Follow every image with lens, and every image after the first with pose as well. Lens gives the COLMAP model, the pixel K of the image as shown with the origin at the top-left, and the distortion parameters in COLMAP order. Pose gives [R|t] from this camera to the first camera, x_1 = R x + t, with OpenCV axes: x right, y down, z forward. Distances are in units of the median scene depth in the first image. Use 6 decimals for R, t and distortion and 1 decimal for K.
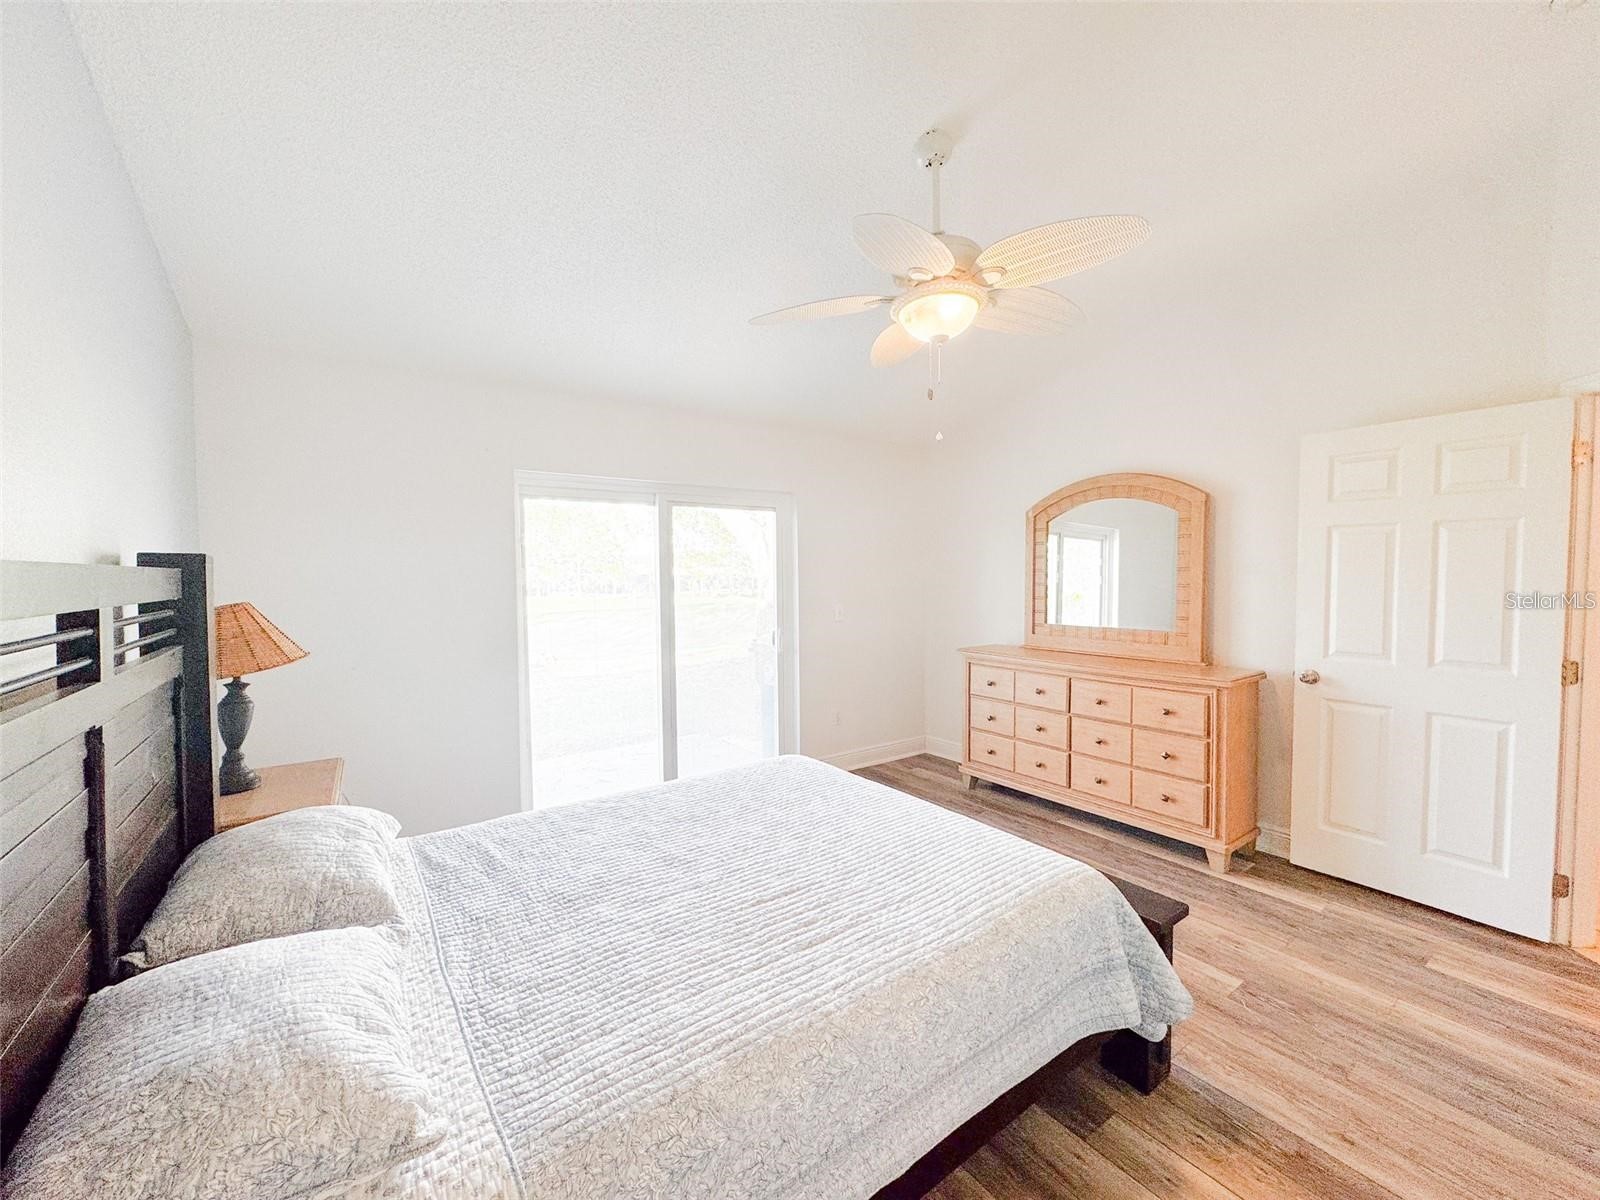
lens RADIAL K [[639.2, 0, 795.6], [0, 639.2, 598.1], [0, 0, 1]] dist [-0.000069, 0.000242]
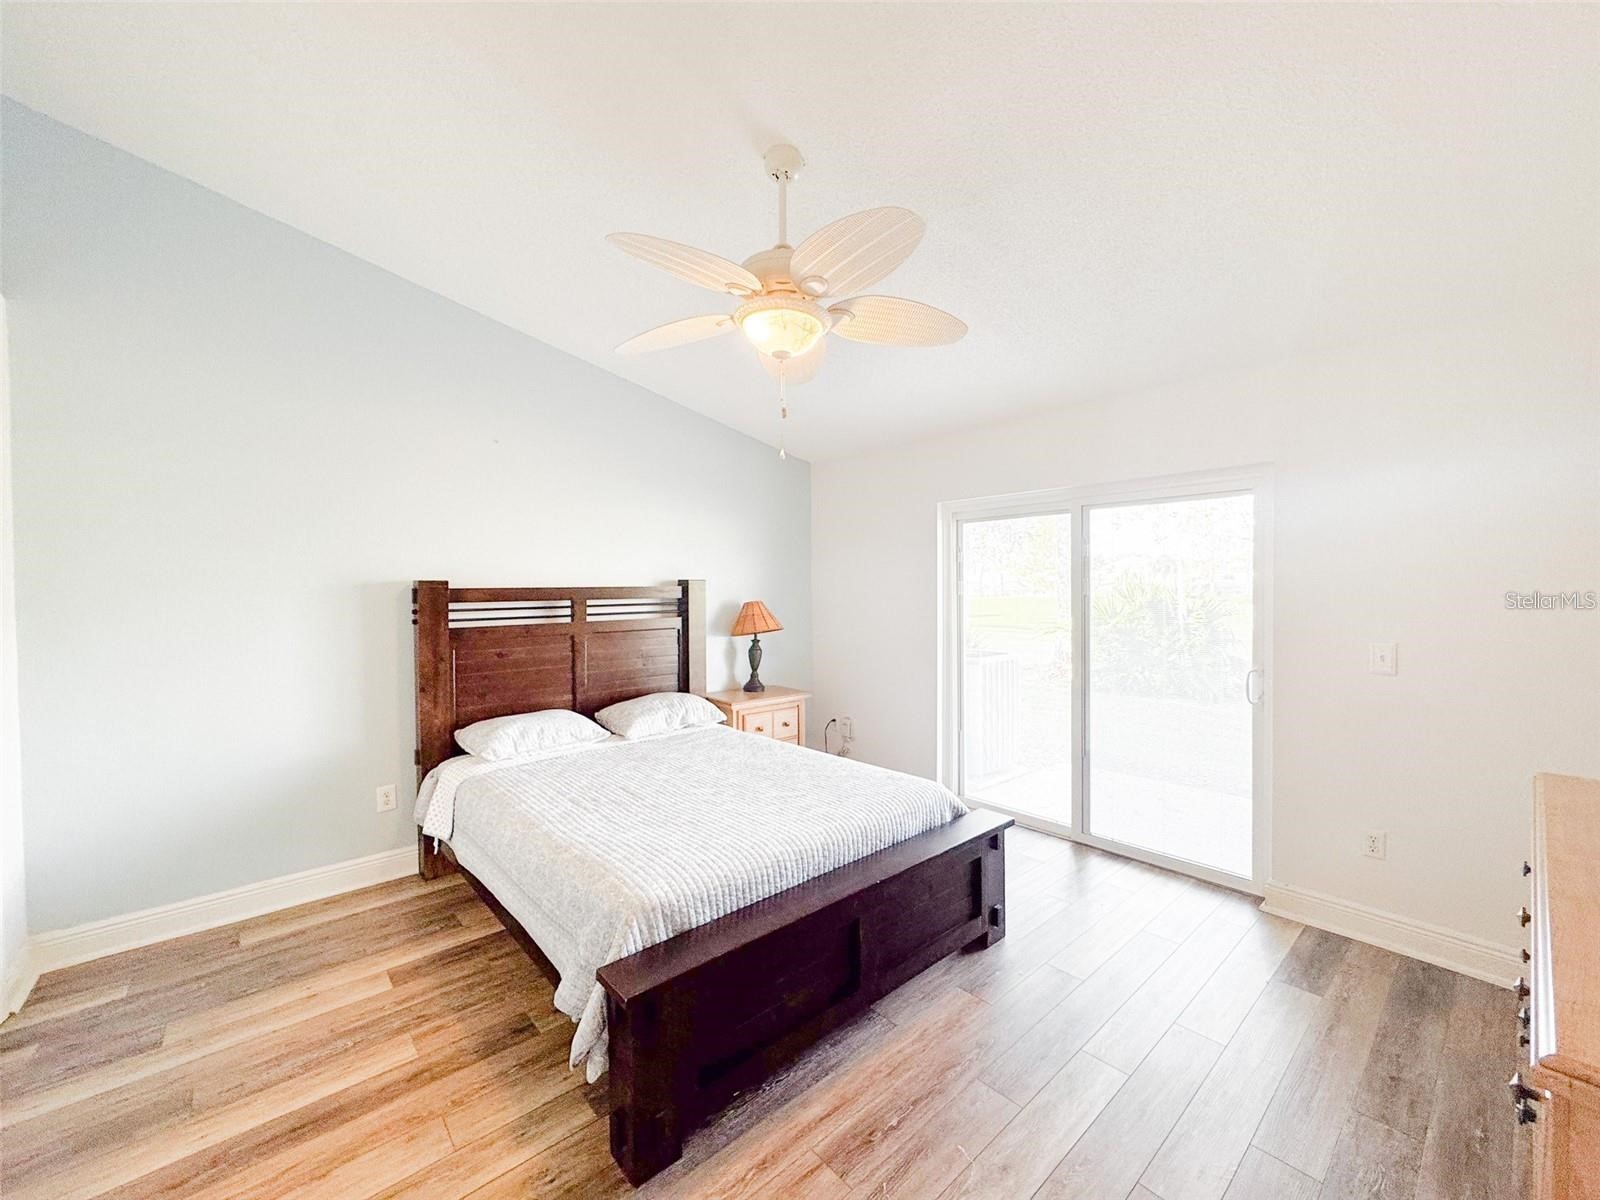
lens RADIAL K [[639.2, 0, 795.6], [0, 639.2, 598.1], [0, 0, 1]] dist [-0.000069, 0.000242]
pose [[0.100480, 0.026792, -0.994578, 1.393014], [-0.031401, 0.999225, 0.023745, -0.064230], [0.994443, 0.028845, 0.101243, 1.075758]]
